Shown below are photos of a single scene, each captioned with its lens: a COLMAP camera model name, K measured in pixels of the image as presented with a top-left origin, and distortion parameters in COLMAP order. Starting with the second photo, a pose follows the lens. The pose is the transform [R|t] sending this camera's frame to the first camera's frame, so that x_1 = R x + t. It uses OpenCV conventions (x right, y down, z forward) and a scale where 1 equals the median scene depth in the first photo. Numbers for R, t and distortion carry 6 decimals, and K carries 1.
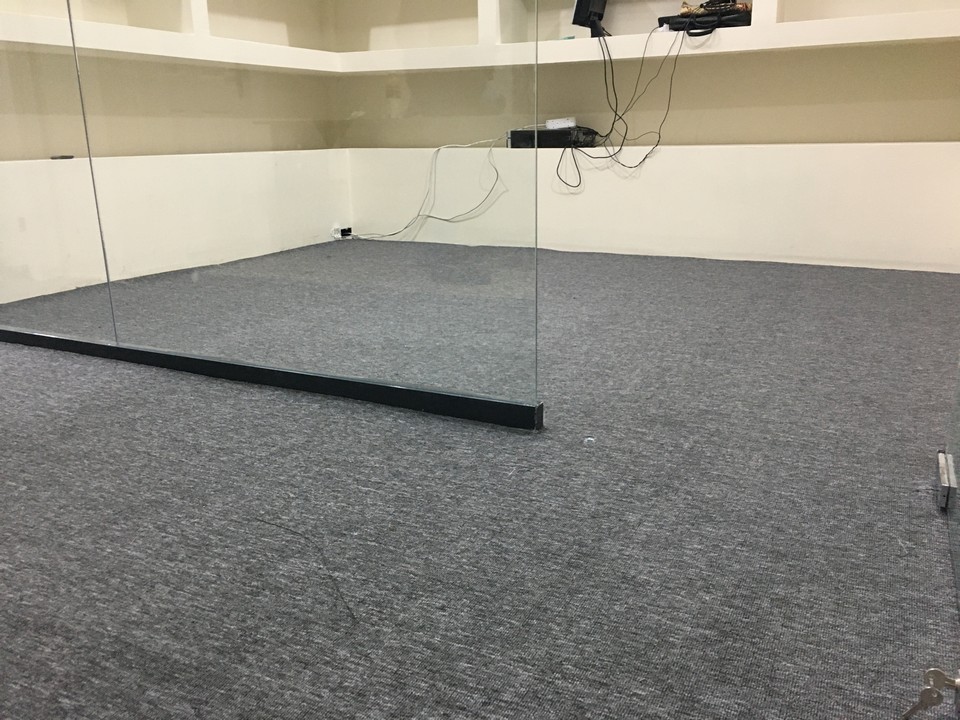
lens RADIAL K [[811.5, 0, 481.3], [0, 811.5, 363.2], [0, 0, 1]] dist [0.084273, -0.102237]
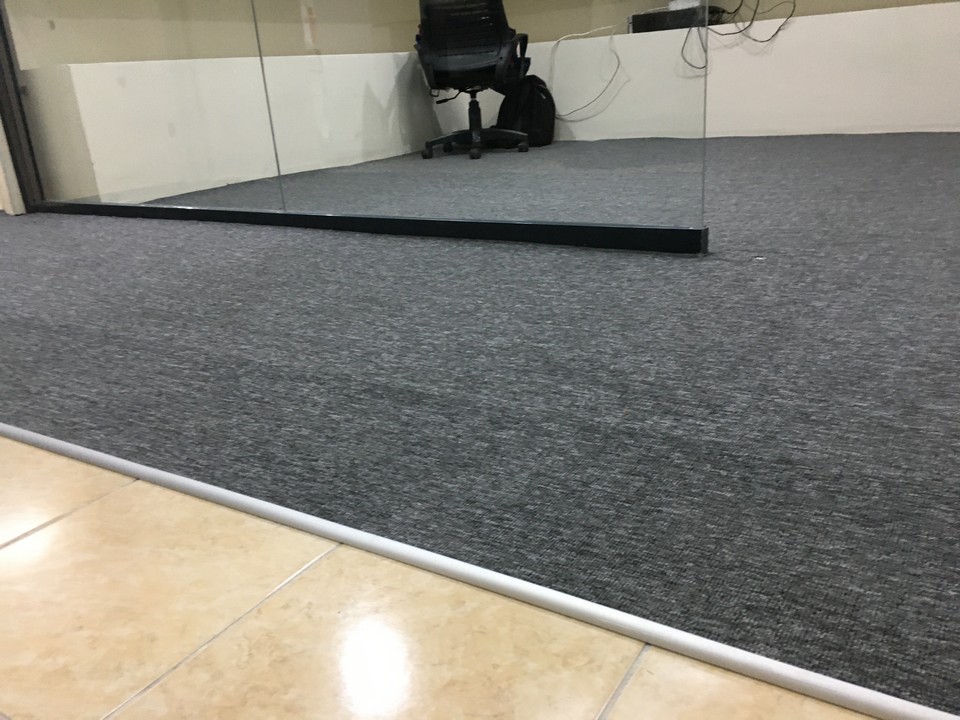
lens RADIAL K [[816.8, 0, 482.3], [0, 816.8, 358.7], [0, 0, 1]] dist [0.080793, -0.101653]
pose [[0.993311, -0.020286, -0.113674, -0.093684], [0.027304, 0.997793, 0.060523, 0.147959], [0.112196, -0.063222, 0.991673, -0.057651]]
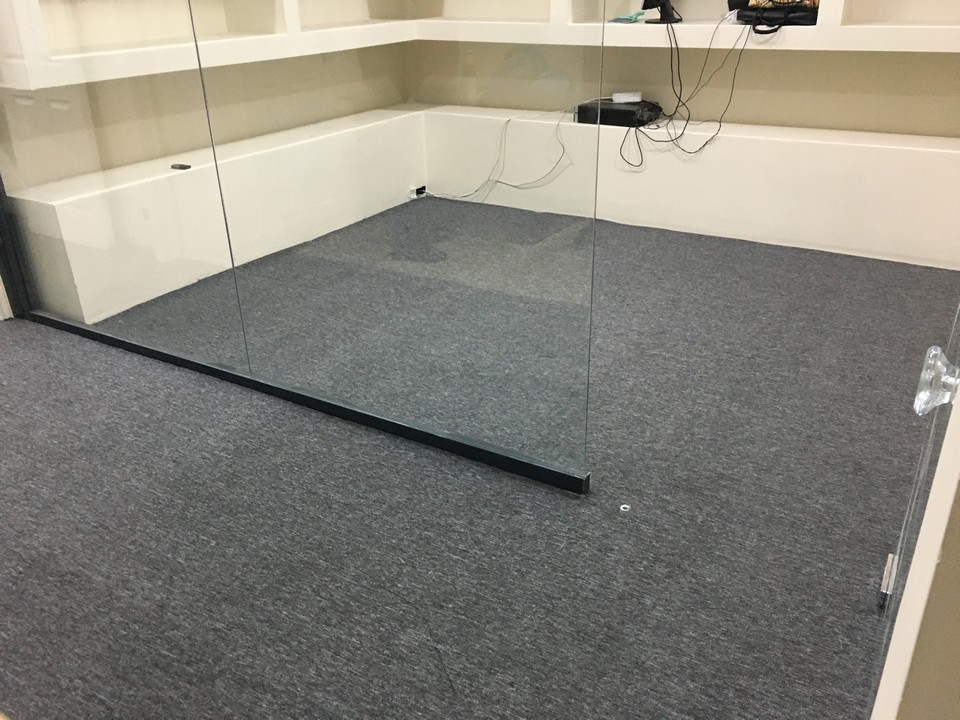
lens RADIAL K [[811.5, 0, 481.3], [0, 811.5, 363.2], [0, 0, 1]] dist [0.084273, -0.102237]
pose [[0.997040, 0.030393, -0.070616, -0.009615], [-0.017480, 0.984102, 0.176742, -0.359475], [0.074865, -0.174985, 0.981721, -0.251098]]
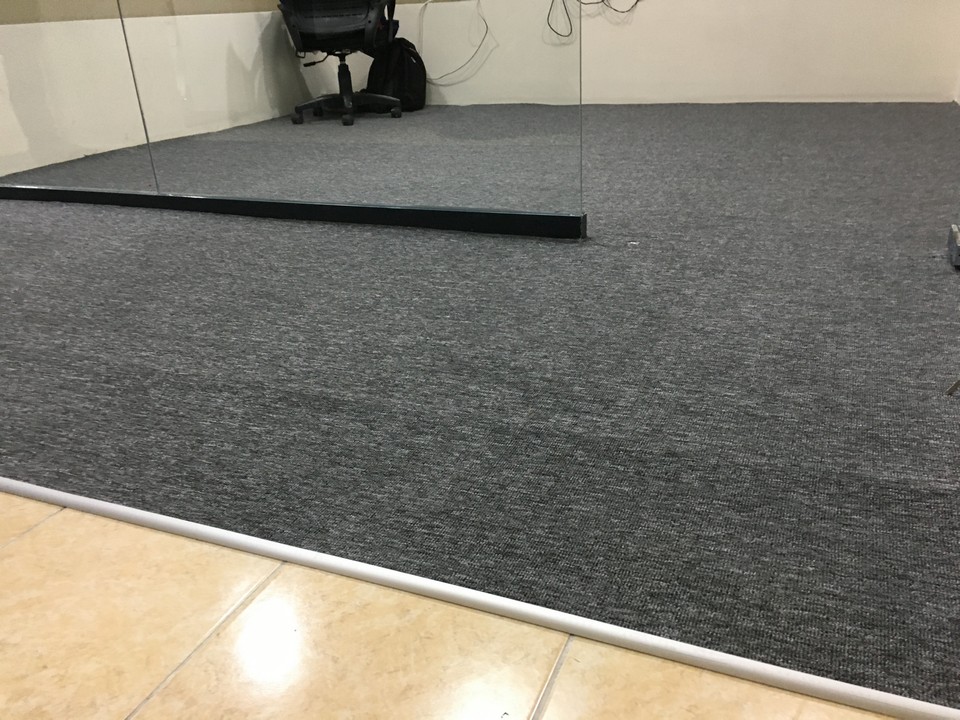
lens RADIAL K [[816.8, 0, 482.3], [0, 816.8, 358.7], [0, 0, 1]] dist [0.080793, -0.101653]
pose [[0.997531, -0.058476, 0.038878, -0.120161], [0.053159, 0.990607, 0.125986, 0.098855], [-0.045880, -0.123609, 0.991270, -0.099880]]
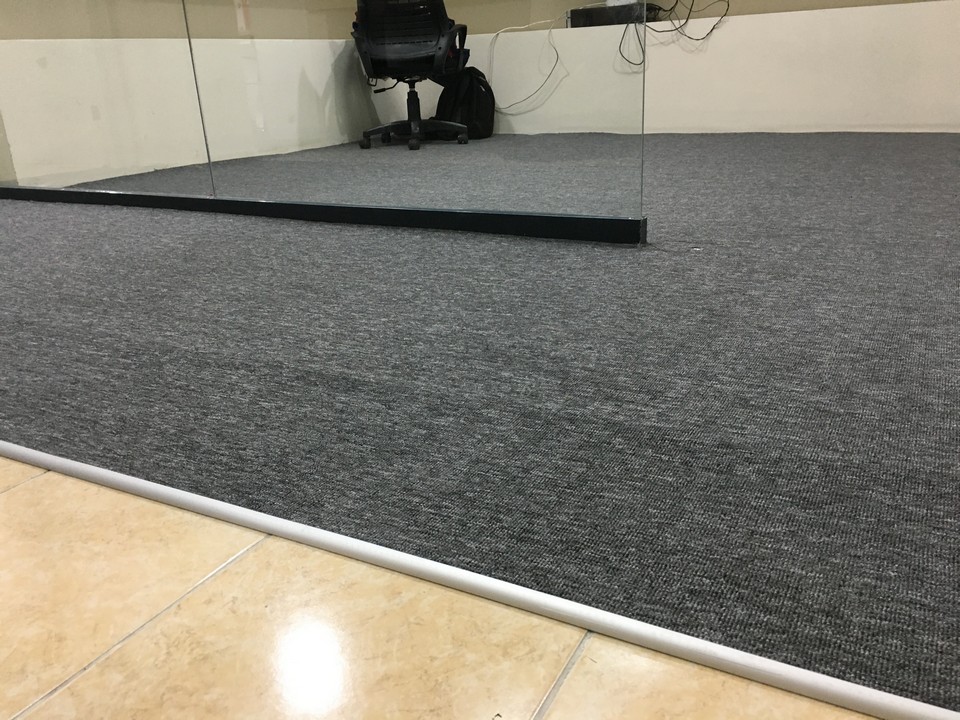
lens RADIAL K [[816.8, 0, 480.0], [0, 816.8, 360.0], [0, 0, 1]] dist [0.078099, -0.098489]
pose [[0.998922, -0.018576, -0.042549, -0.095044], [0.021452, 0.997444, 0.068158, 0.157327], [0.041174, -0.068997, 0.996767, -0.040302]]
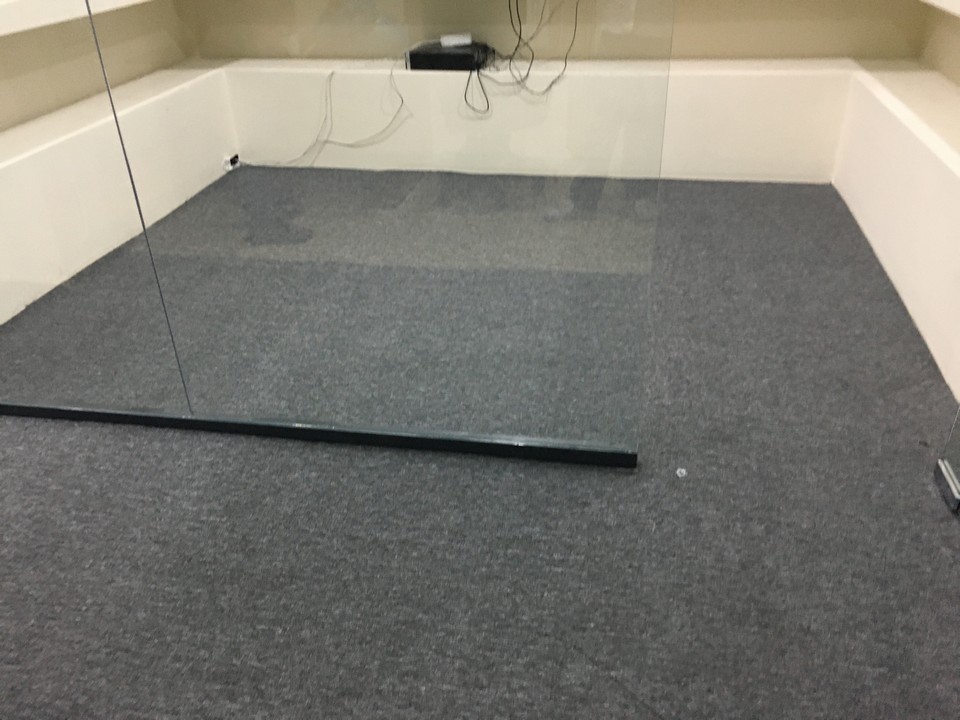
lens RADIAL K [[816.8, 0, 482.3], [0, 816.8, 358.7], [0, 0, 1]] dist [0.080793, -0.101653]
pose [[0.956985, -0.153805, 0.246014, -0.451243], [0.090954, 0.964220, 0.249014, -0.423798], [-0.275511, -0.215927, 0.936733, -0.070148]]
